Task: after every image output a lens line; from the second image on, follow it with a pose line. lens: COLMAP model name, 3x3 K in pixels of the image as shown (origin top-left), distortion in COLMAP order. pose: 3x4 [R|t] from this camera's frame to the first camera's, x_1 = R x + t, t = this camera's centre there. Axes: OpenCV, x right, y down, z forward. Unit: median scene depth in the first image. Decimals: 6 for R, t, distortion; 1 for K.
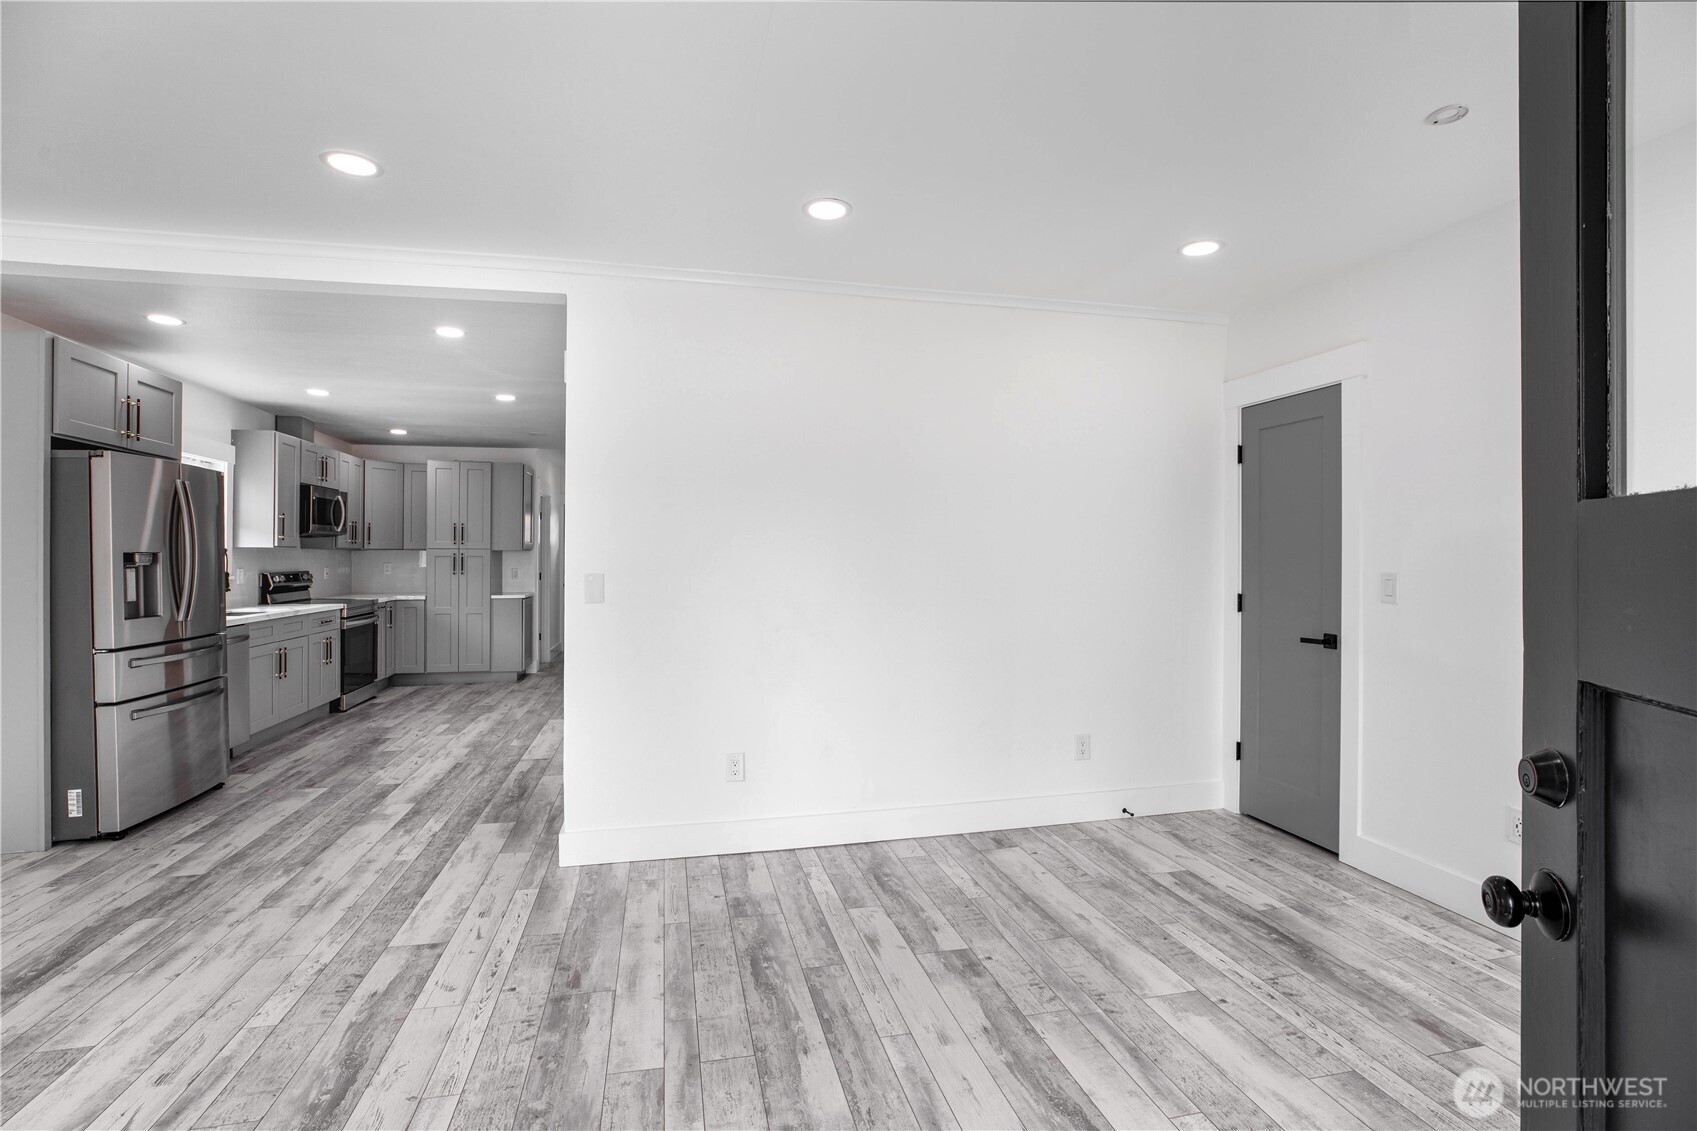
lens RADIAL K [[803.4, 0, 852.5], [0, 803.4, 560.2], [0, 0, 1]] dist [-0.014477, 0.004698]
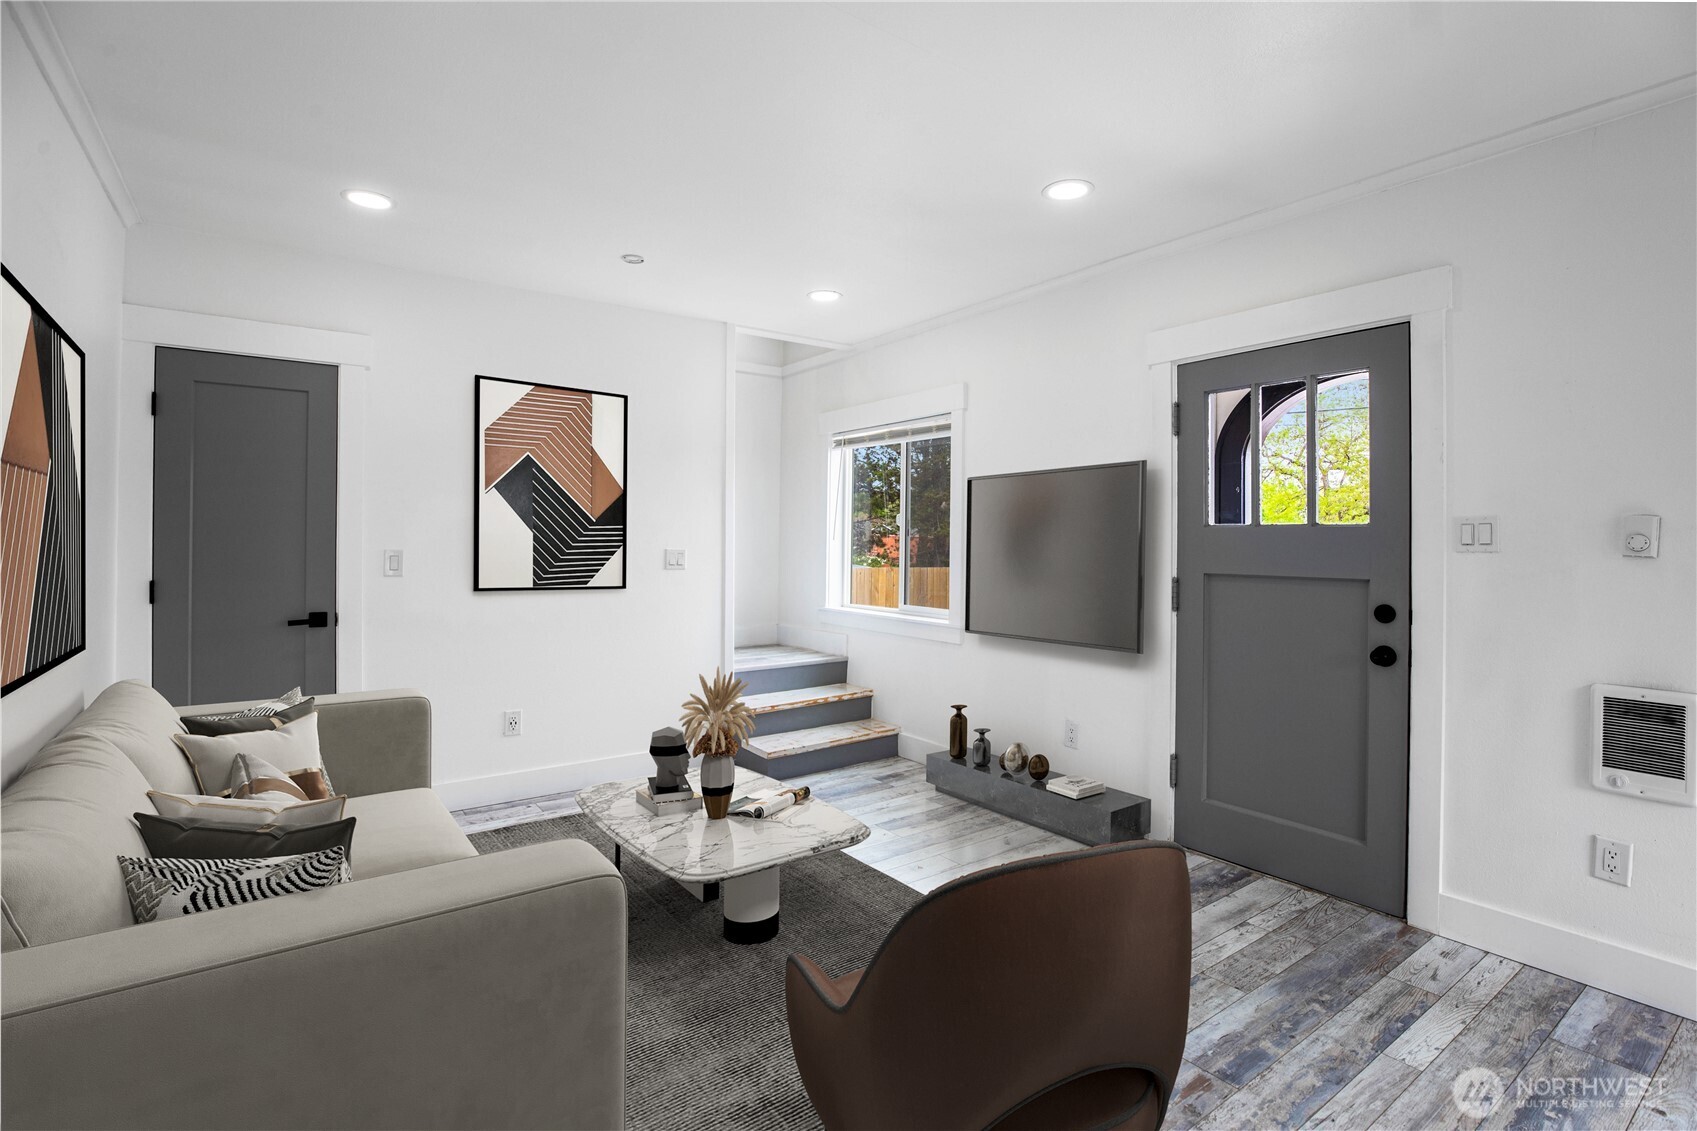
lens RADIAL K [[803.4, 0, 846.3], [0, 803.4, 555.3], [0, 0, 1]] dist [-0.014477, 0.004698]
pose [[-0.391265, -0.021728, 0.920022, -0.994445], [-0.011750, 0.999758, 0.018614, 0.012023], [-0.920203, -0.003527, -0.391425, 1.760615]]
